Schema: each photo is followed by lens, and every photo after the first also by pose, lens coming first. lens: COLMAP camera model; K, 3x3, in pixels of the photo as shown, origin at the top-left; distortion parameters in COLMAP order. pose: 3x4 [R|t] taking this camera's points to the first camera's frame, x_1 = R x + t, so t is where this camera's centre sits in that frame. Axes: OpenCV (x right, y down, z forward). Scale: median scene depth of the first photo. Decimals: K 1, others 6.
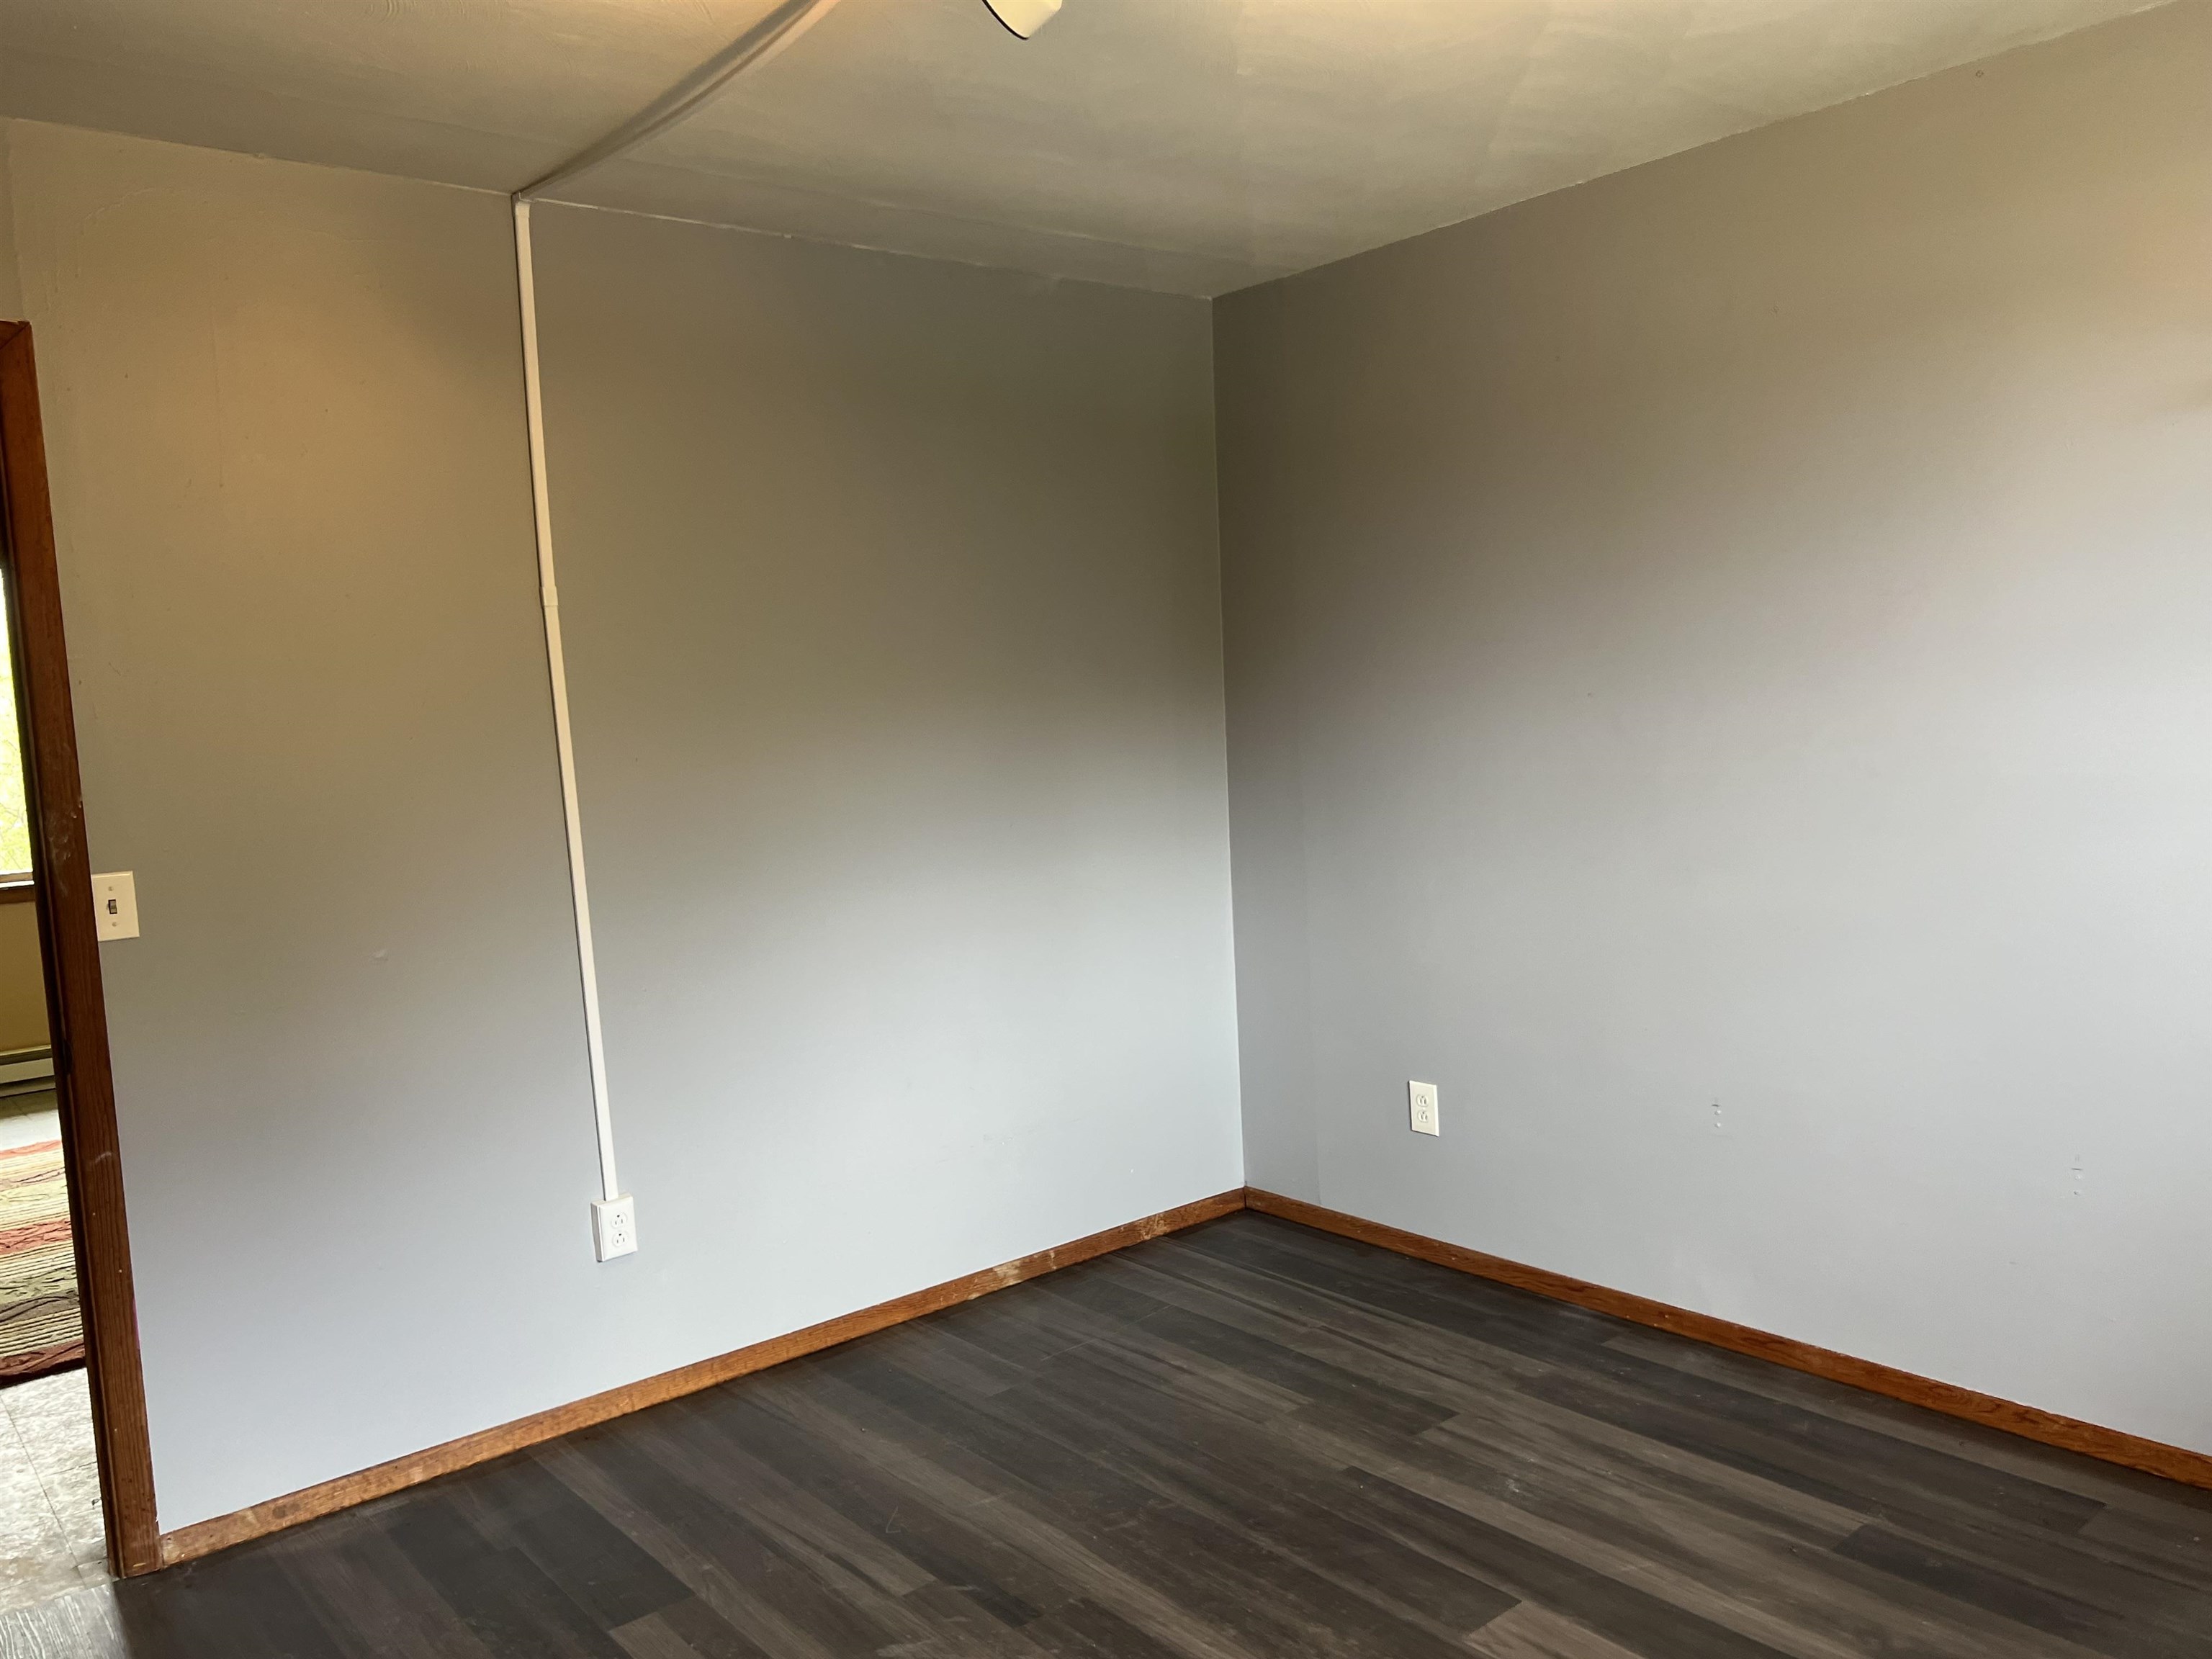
lens RADIAL K [[1673.5, 0, 1104.6], [0, 1673.5, 828.0], [0, 0, 1]] dist [0.056814, -0.062288]
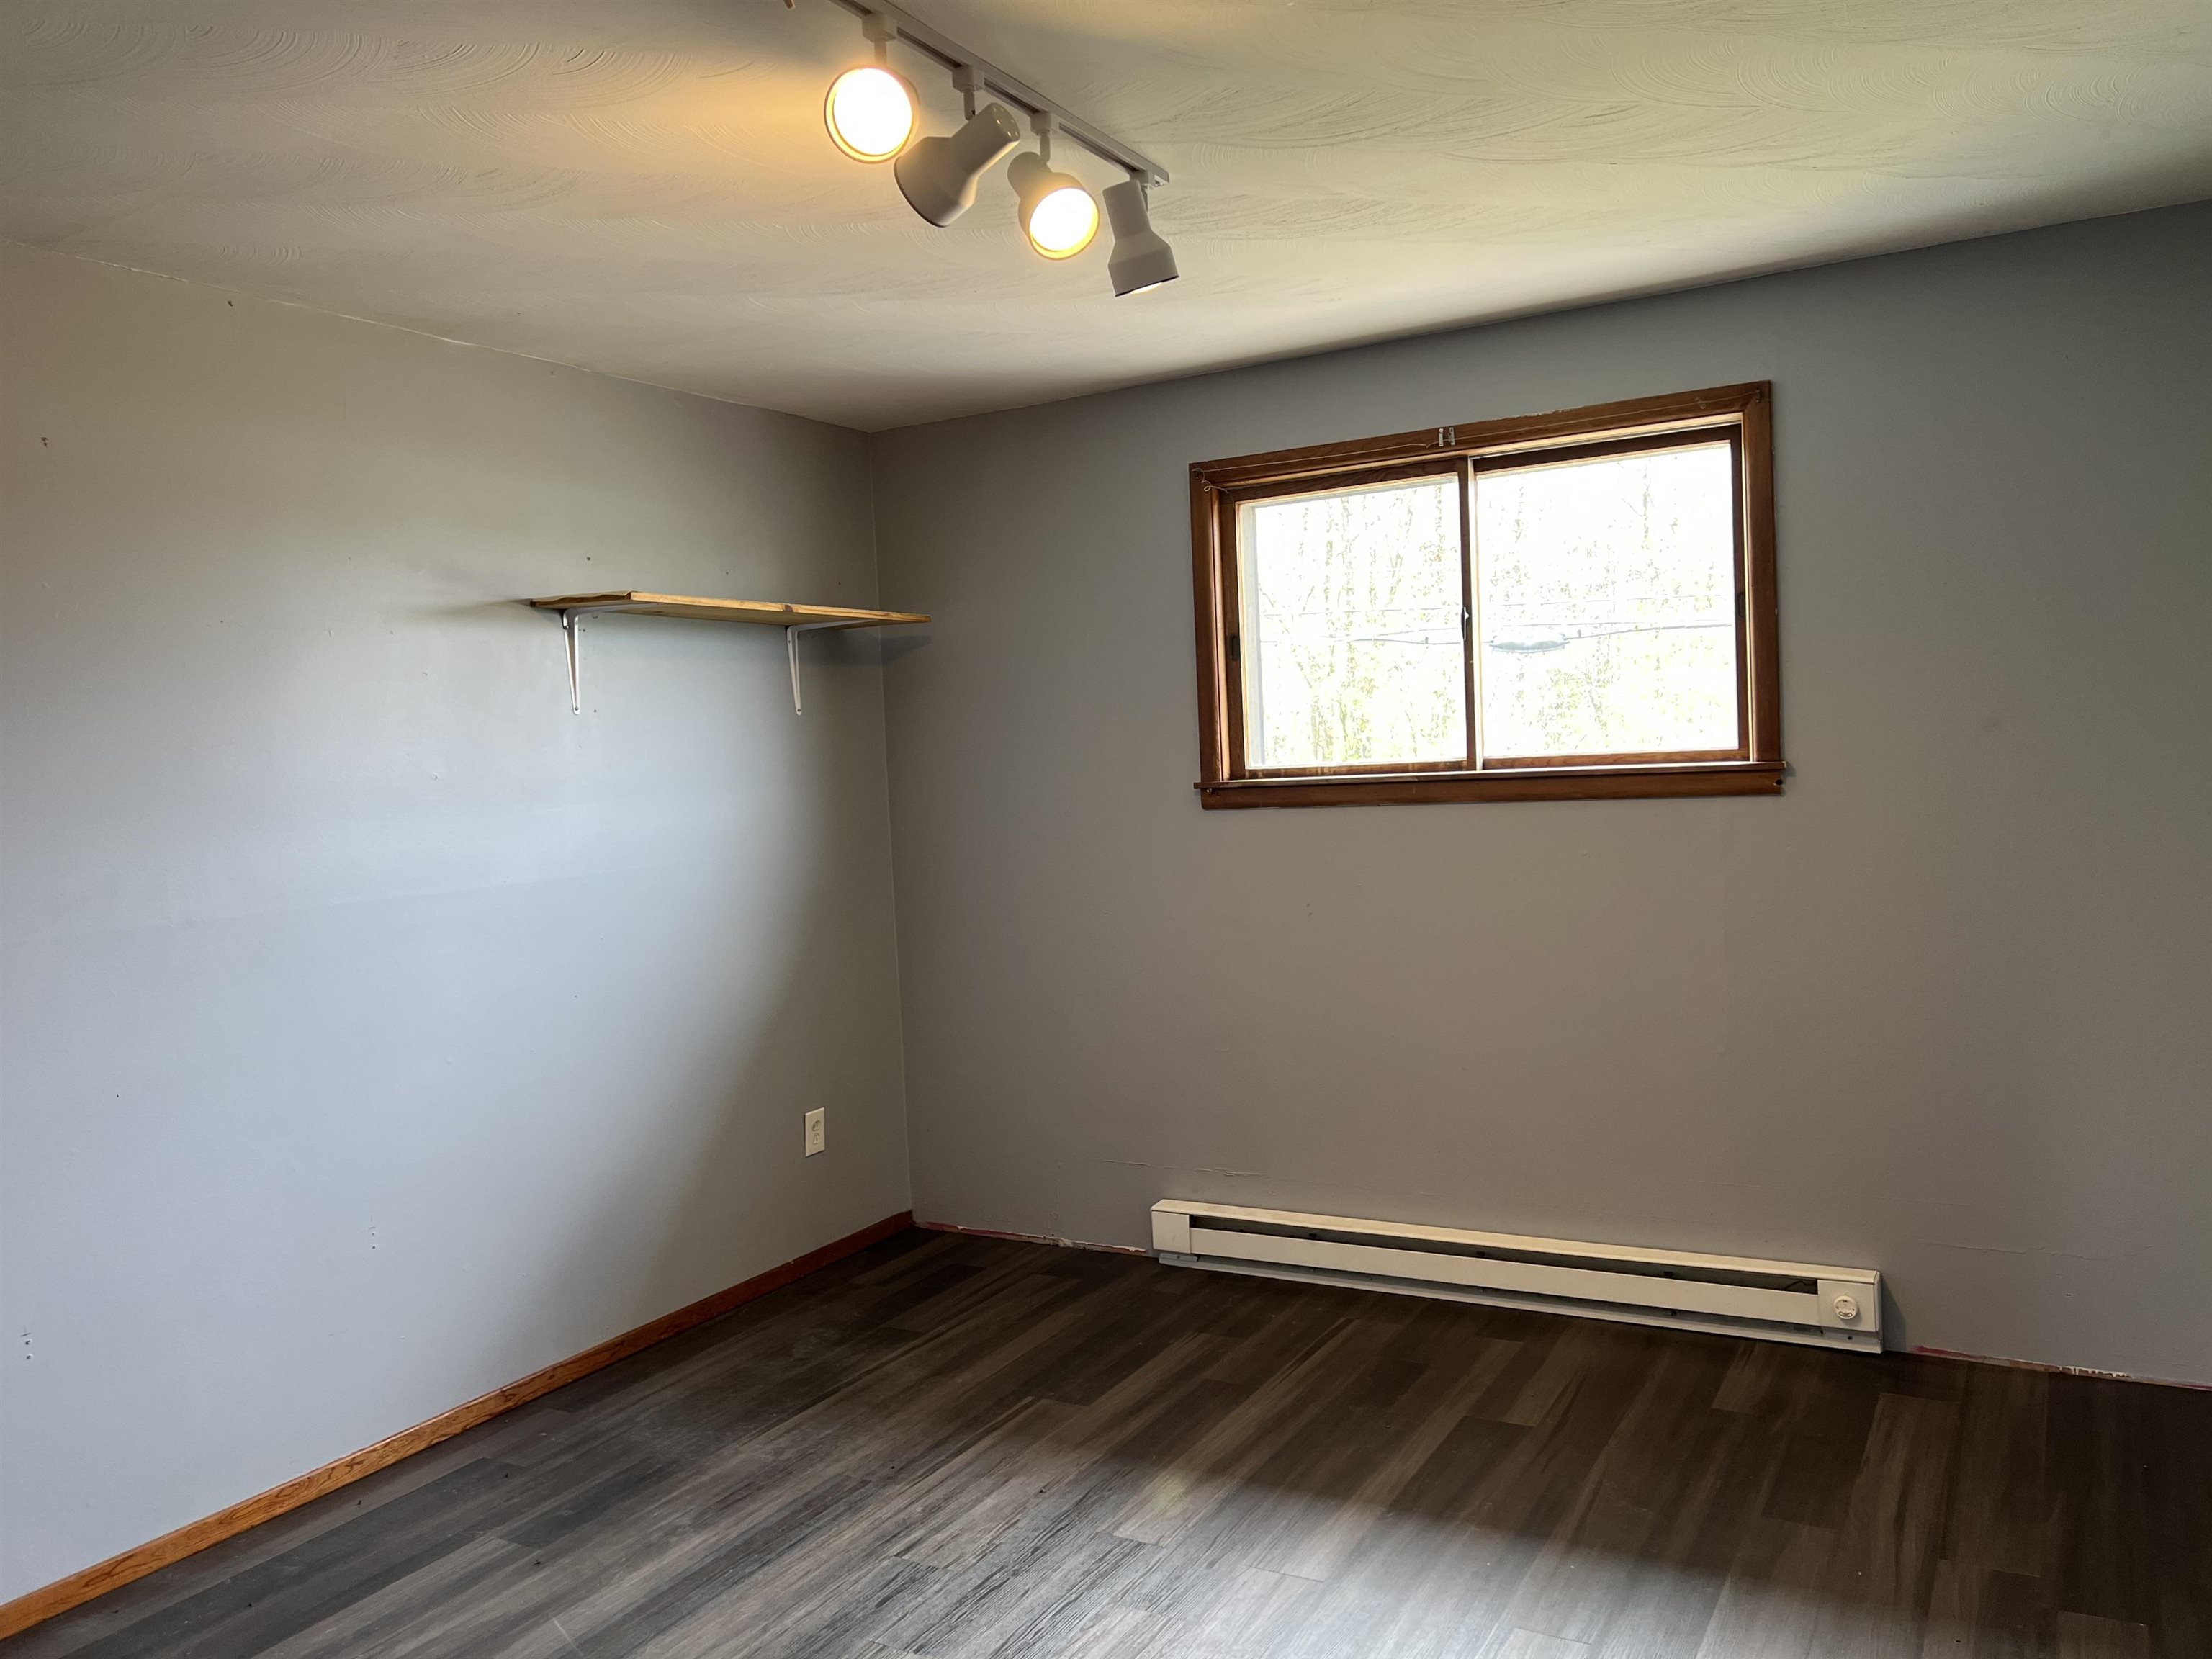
lens RADIAL K [[1673.5, 0, 1127.9], [0, 1673.5, 808.5], [0, 0, 1]] dist [0.056814, -0.062288]
pose [[-0.340423, 0.028825, 0.939830, -0.775248], [0.152350, 0.988013, 0.024881, -0.041048], [-0.927848, 0.151653, -0.340734, 0.898167]]
